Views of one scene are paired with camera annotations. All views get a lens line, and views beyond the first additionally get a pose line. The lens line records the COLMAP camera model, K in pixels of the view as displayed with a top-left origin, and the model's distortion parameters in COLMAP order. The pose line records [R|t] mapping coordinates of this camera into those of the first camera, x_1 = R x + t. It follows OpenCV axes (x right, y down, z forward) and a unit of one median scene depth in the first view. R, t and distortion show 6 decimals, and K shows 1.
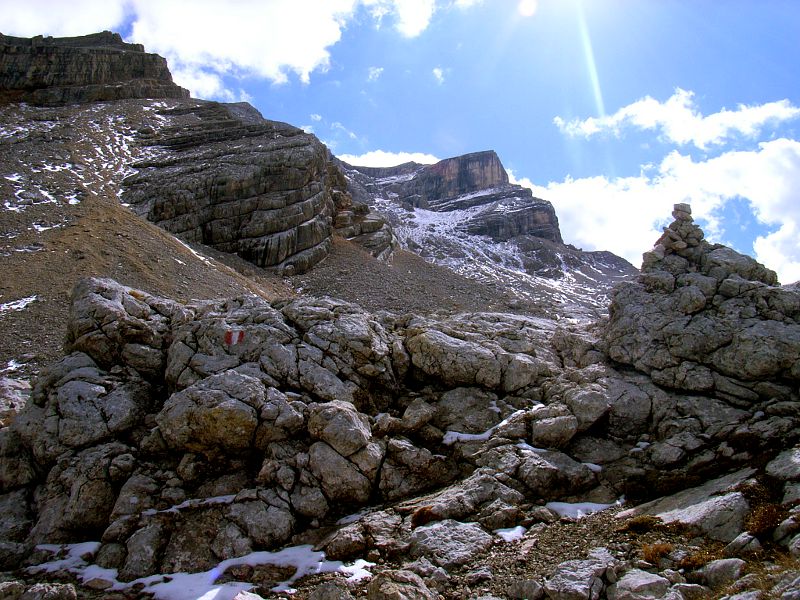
lens RADIAL K [[641.3, 0, 398.4], [0, 641.3, 295.4], [0, 0, 1]] dist [-0.107858, -0.000225]
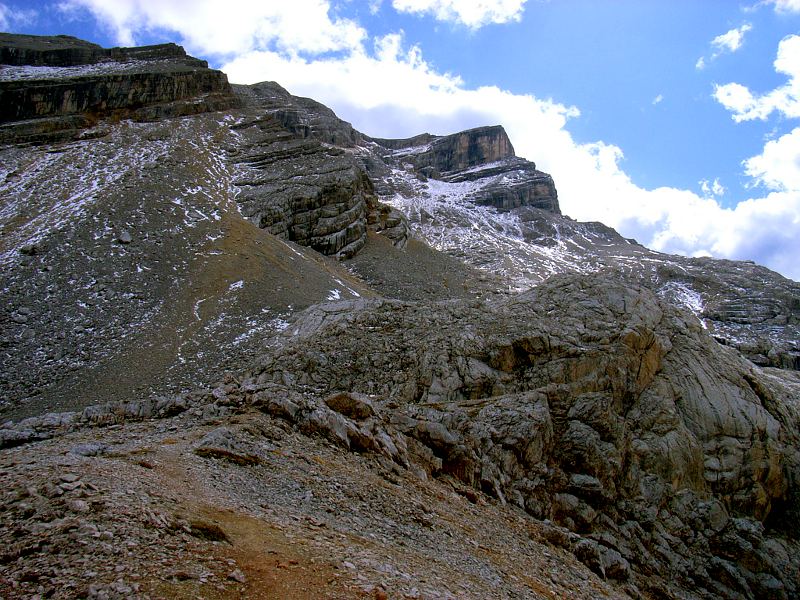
lens RADIAL K [[641.5, 0, 400.1], [0, 641.5, 301.0], [0, 0, 1]] dist [-0.030868, 0.001125]
pose [[0.999753, 0.009591, -0.020072, 0.001983], [-0.008070, 0.997186, 0.074532, -0.012186], [0.020731, -0.074351, 0.997017, -0.152766]]
